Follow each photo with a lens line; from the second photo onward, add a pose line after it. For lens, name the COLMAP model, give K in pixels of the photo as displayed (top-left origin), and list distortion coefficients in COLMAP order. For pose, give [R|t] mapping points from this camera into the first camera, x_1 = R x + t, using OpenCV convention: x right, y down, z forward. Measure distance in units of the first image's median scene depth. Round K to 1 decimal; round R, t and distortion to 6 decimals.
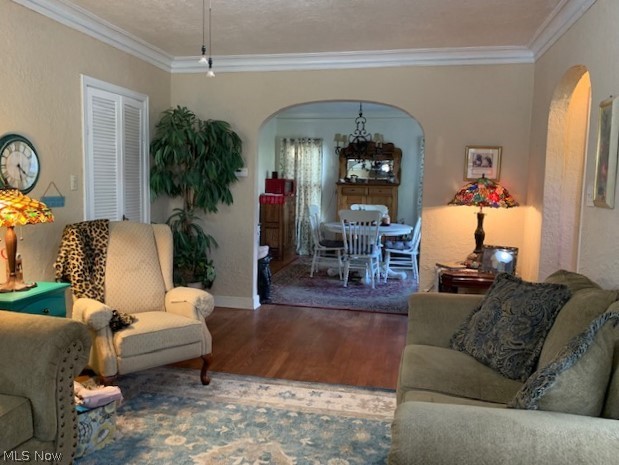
lens RADIAL K [[475.1, 0, 308.3], [0, 475.1, 229.9], [0, 0, 1]] dist [0.004645, -0.002965]
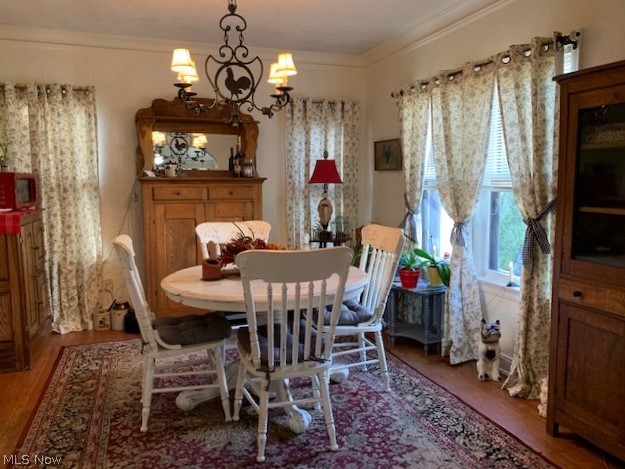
lens RADIAL K [[479.7, 0, 311.3], [0, 479.7, 231.9], [0, 0, 1]] dist [0.004645, -0.002965]
pose [[0.848336, -0.079199, 0.523501, -0.049983], [0.075586, 0.996737, 0.028307, -0.043985], [-0.524035, 0.015555, 0.851555, 0.475381]]
